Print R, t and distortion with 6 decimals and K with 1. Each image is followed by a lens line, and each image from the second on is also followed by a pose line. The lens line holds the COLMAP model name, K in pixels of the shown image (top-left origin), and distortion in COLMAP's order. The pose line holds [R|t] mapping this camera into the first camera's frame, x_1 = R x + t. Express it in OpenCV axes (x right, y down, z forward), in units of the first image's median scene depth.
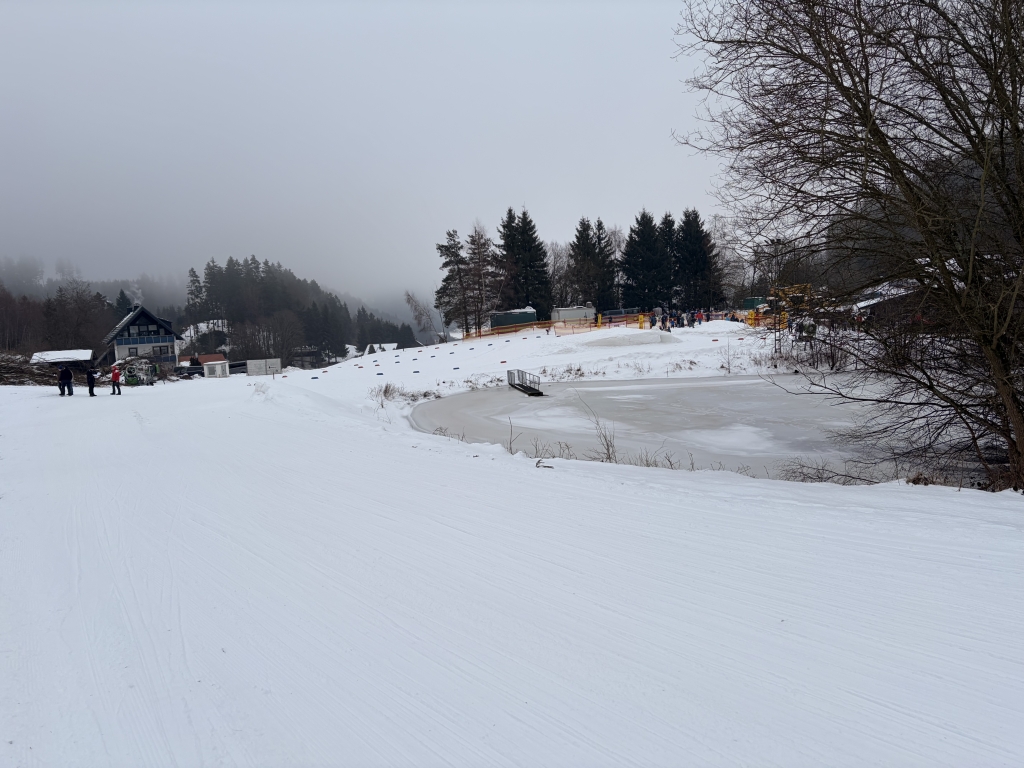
lens RADIAL K [[794.7, 0, 513.6], [0, 794.7, 380.4], [0, 0, 1]] dist [0.015629, -0.012507]
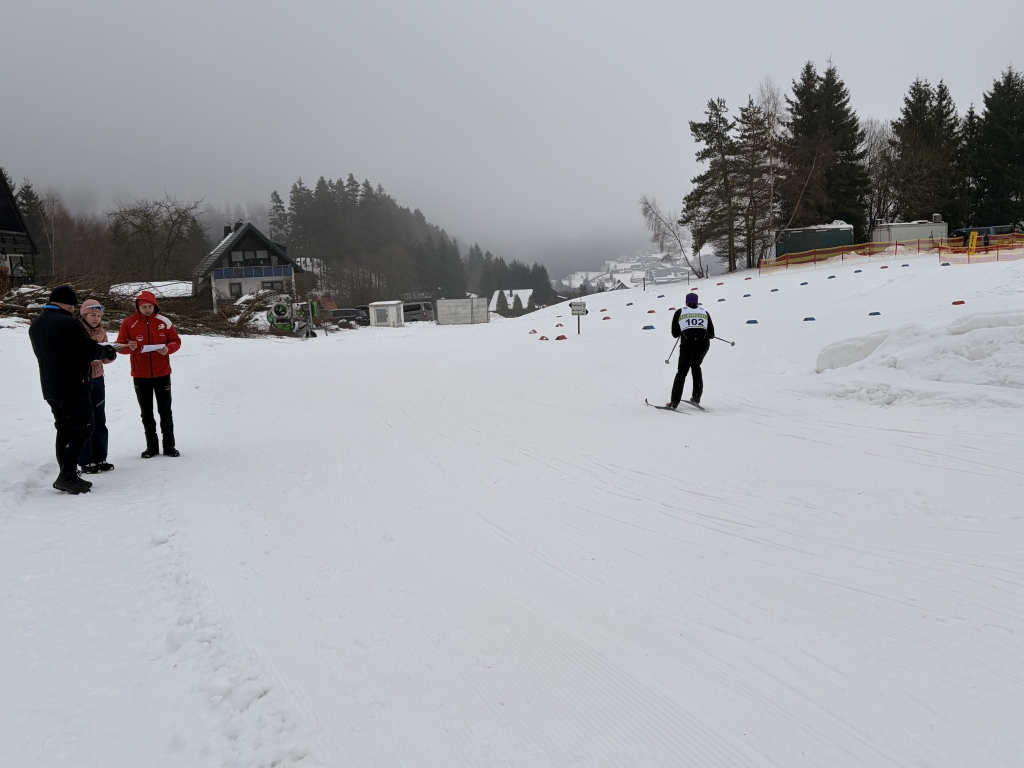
lens RADIAL K [[955.2, 0, 510.6], [0, 955.2, 382.7], [0, 0, 1]] dist [-0.007445, -0.010321]
pose [[0.992961, 0.016581, -0.117271, -0.144246], [-0.011331, 0.998909, 0.045297, 0.003472], [0.117894, -0.043650, 0.992066, 0.214799]]
